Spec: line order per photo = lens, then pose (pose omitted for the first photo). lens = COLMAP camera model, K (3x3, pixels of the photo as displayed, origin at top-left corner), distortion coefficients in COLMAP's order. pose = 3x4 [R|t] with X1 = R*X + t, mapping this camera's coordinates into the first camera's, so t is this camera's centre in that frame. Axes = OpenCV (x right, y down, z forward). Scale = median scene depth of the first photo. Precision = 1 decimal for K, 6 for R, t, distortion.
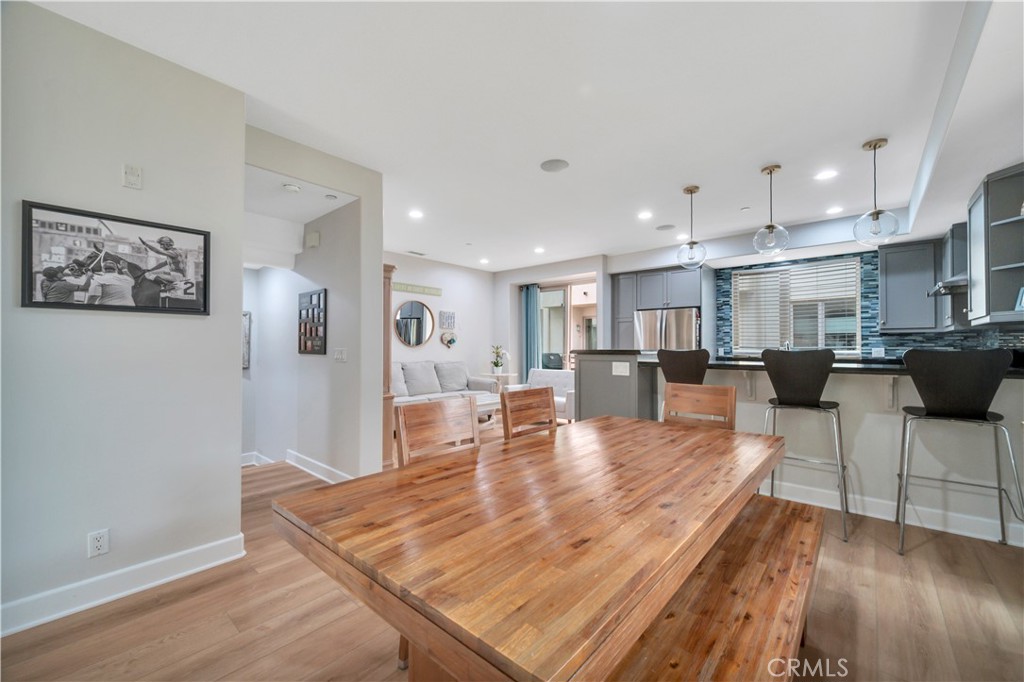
lens RADIAL K [[407.6, 0, 512.8], [0, 407.6, 342.7], [0, 0, 1]] dist [0.001870, 0.000307]
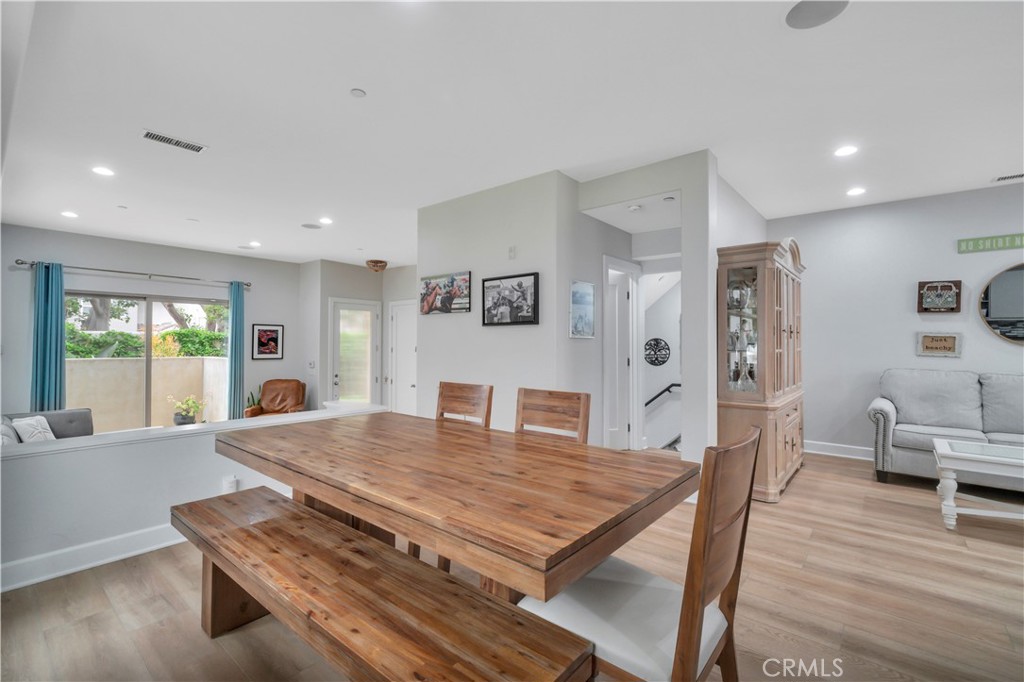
lens RADIAL K [[455.0, 0, 516.3], [0, 455.0, 336.8], [0, 0, 1]] dist [-0.001633, -0.000567]
pose [[0.025665, -0.016116, -0.999541, 0.598501], [0.005355, 0.999858, -0.015984, 0.005686], [0.999656, -0.004942, 0.025747, 0.506196]]
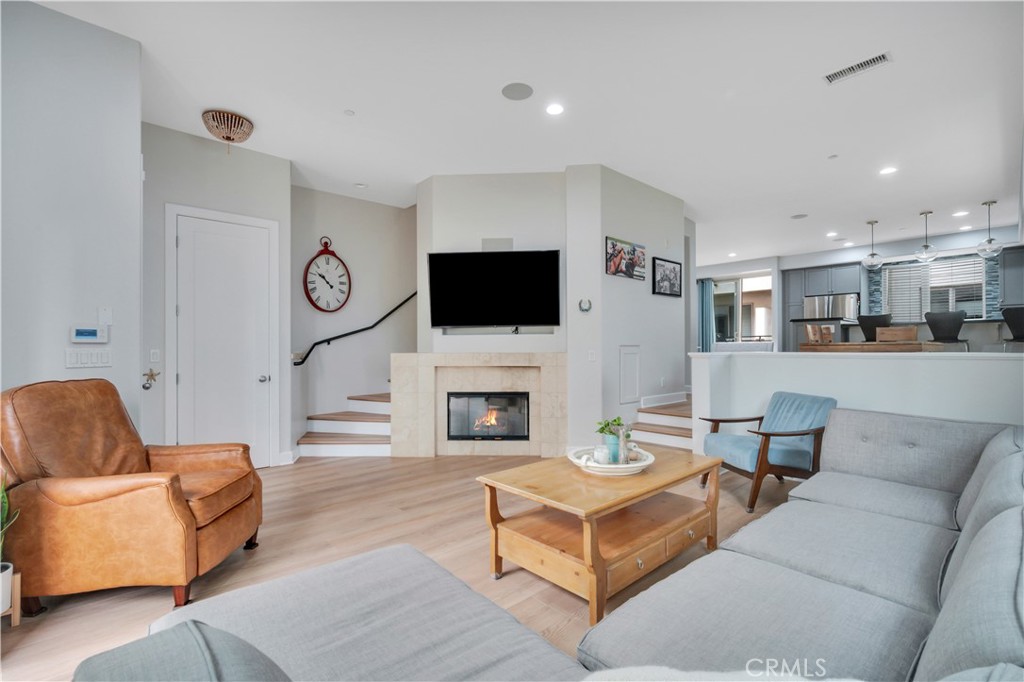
lens RADIAL K [[455.0, 0, 515.3], [0, 455.0, 344.9], [0, 0, 1]] dist [-0.001633, -0.000567]
pose [[0.993869, -0.005263, -0.110441, -0.822786], [0.006069, 0.999957, 0.006957, 0.108753], [0.110400, -0.007585, 0.993858, -1.030469]]
